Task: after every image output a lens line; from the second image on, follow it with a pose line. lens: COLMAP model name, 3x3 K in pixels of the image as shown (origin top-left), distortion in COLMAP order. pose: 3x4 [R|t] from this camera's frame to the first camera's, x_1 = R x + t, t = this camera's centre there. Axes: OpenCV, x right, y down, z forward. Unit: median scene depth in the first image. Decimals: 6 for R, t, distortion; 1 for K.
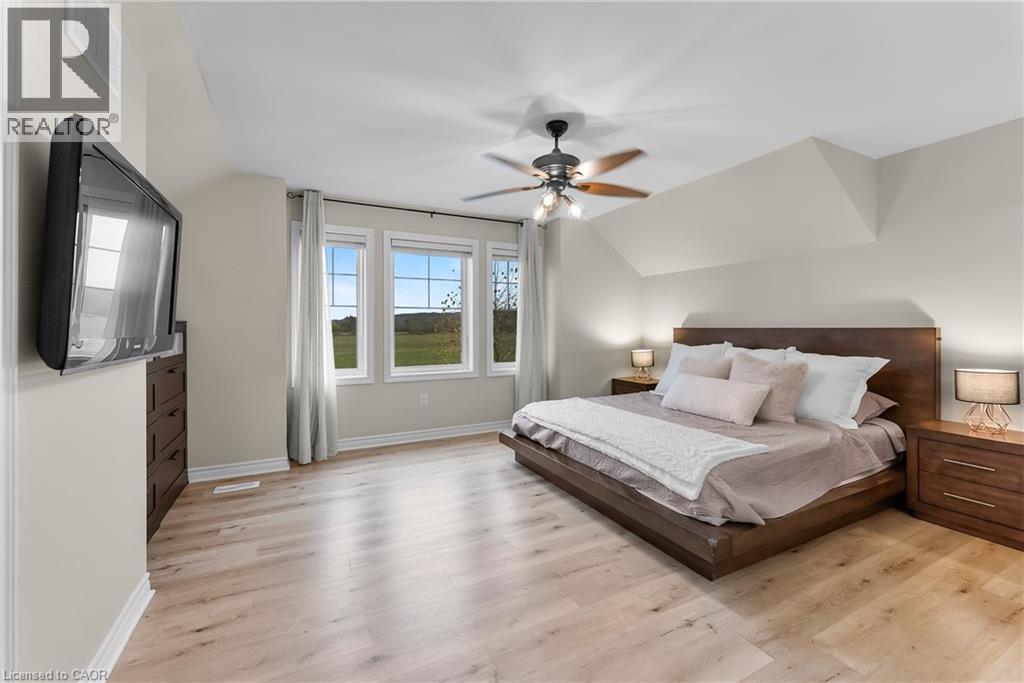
lens RADIAL K [[426.8, 0, 516.1], [0, 426.8, 313.3], [0, 0, 1]] dist [-0.000430, -0.000187]
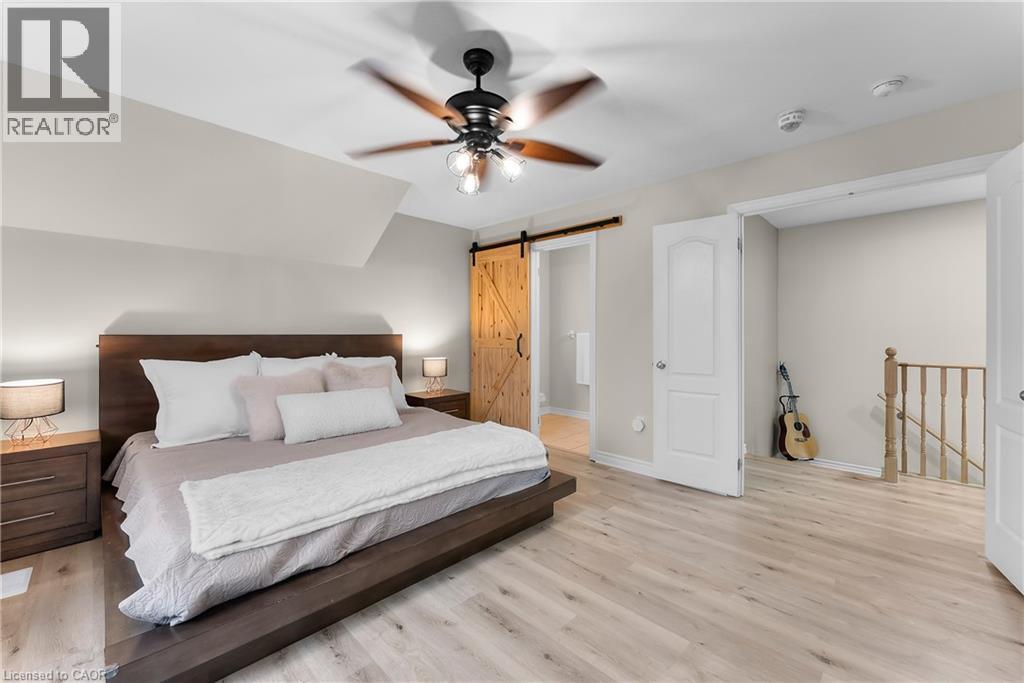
lens RADIAL K [[424.8, 0, 512.6], [0, 424.8, 331.1], [0, 0, 1]] dist [0.000041, 0.000058]
pose [[-0.300179, 0.003123, 0.953878, -0.599675], [-0.015614, 0.999845, -0.008187, 0.033490], [-0.953755, -0.017351, -0.300084, 1.140914]]
